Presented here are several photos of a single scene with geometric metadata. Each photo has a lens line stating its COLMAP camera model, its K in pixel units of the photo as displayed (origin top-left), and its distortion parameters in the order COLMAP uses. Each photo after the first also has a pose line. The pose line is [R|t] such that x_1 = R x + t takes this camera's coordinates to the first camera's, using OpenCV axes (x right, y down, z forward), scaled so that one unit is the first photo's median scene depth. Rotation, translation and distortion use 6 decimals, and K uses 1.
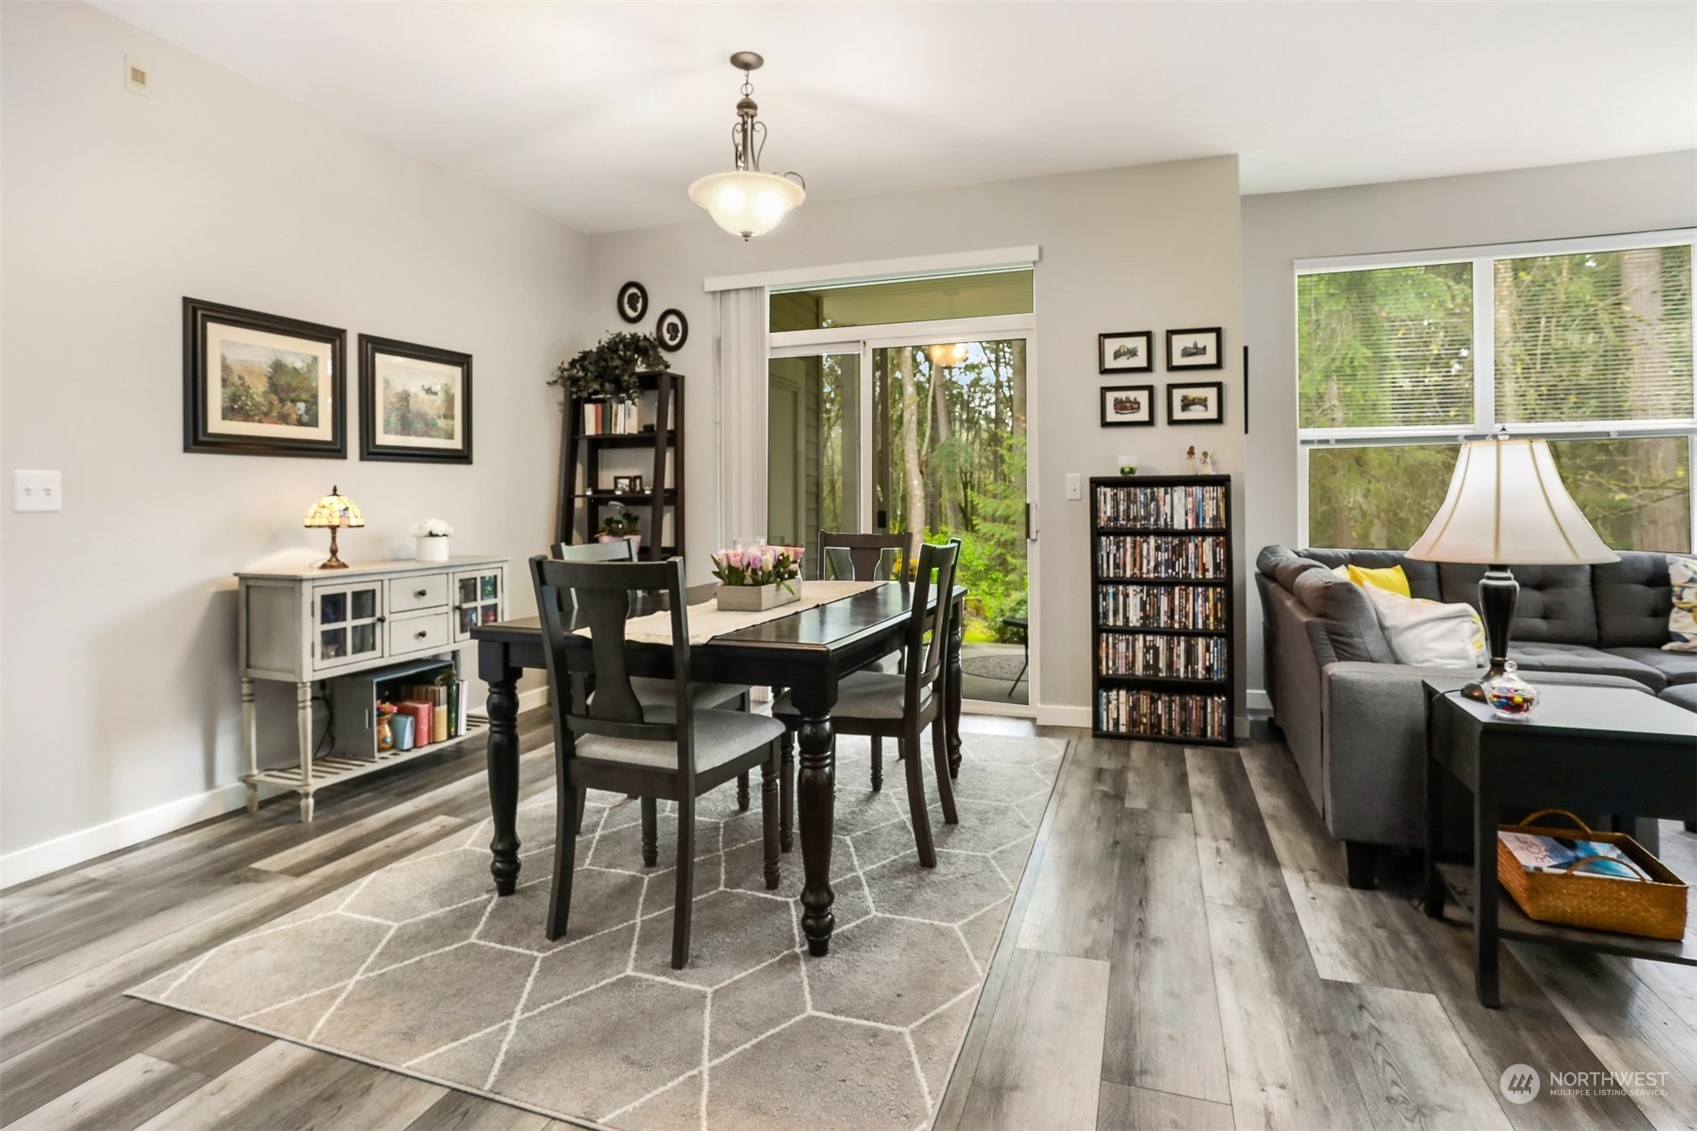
lens RADIAL K [[844.5, 0, 861.4], [0, 844.5, 493.9], [0, 0, 1]] dist [-0.048099, 0.021179]
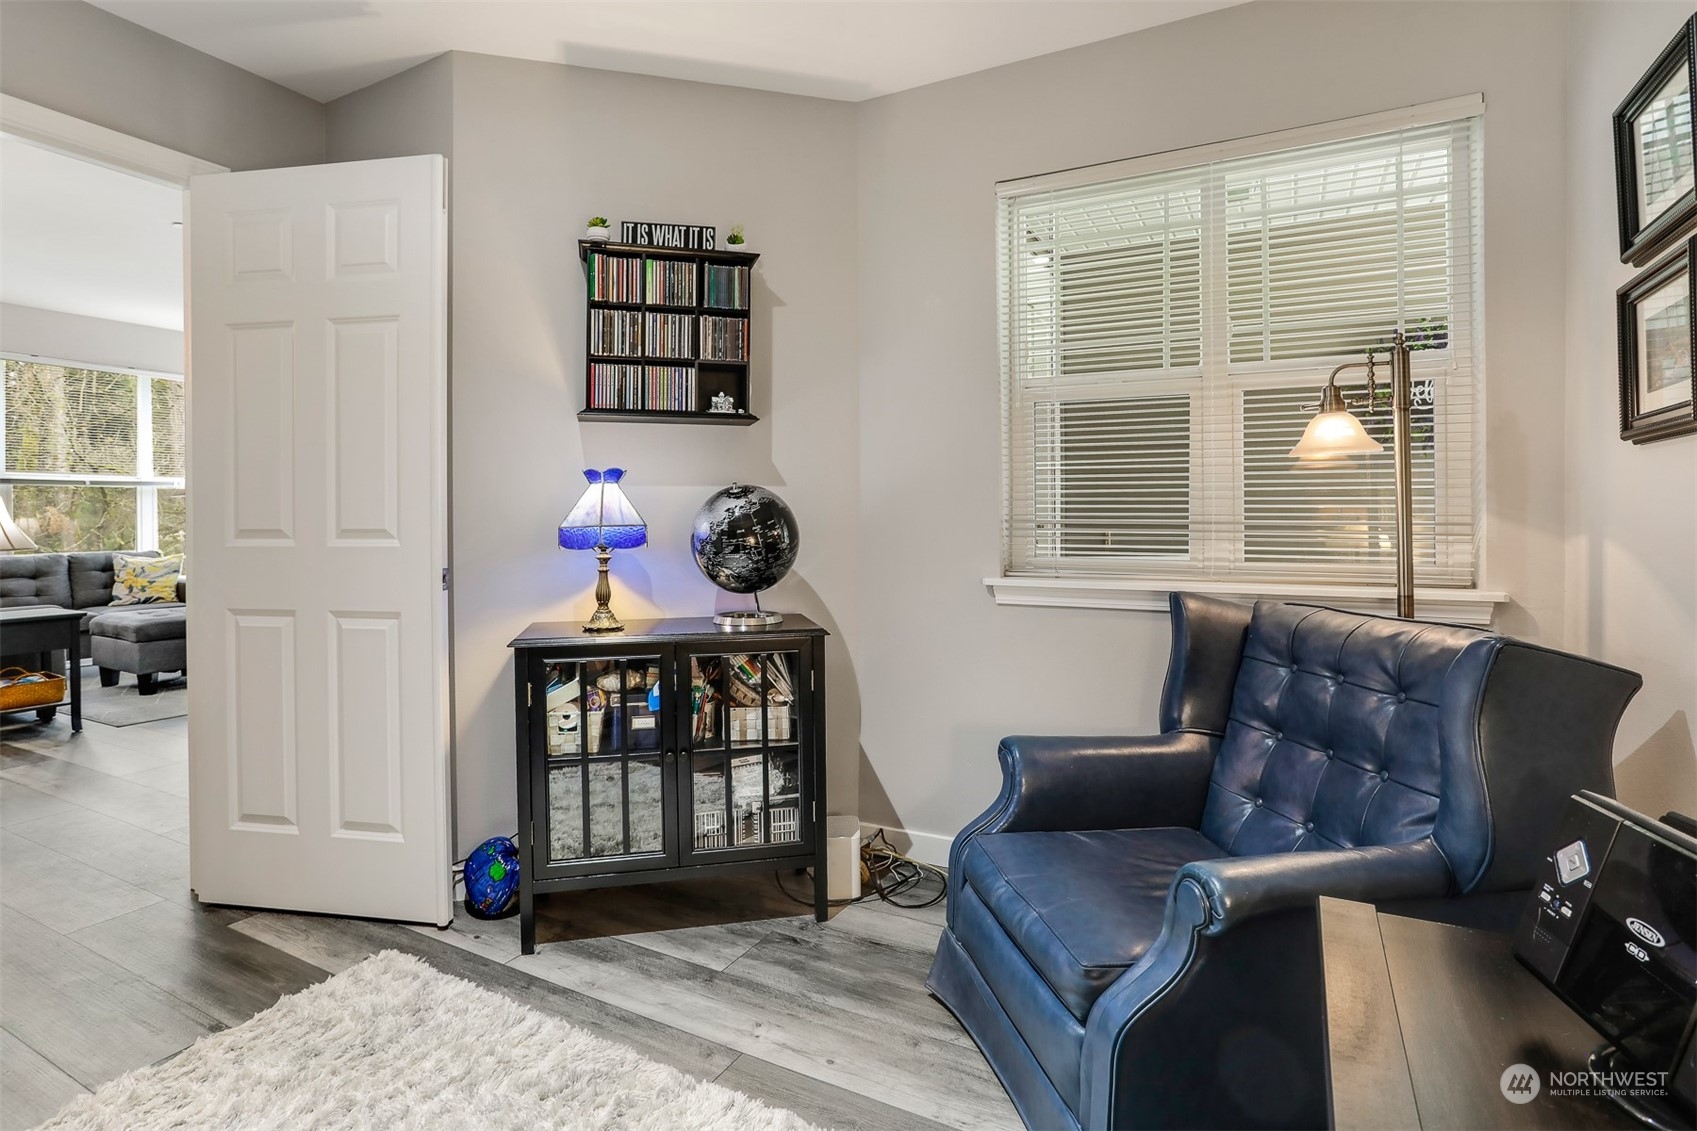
lens RADIAL K [[844.5, 0, 860.1], [0, 844.5, 531.7], [0, 0, 1]] dist [-0.048099, 0.021179]
pose [[0.142013, -0.013493, 0.989773, -0.506043], [-0.006487, 0.999873, 0.014562, -0.008861], [-0.989844, -0.008488, 0.141907, -0.780368]]
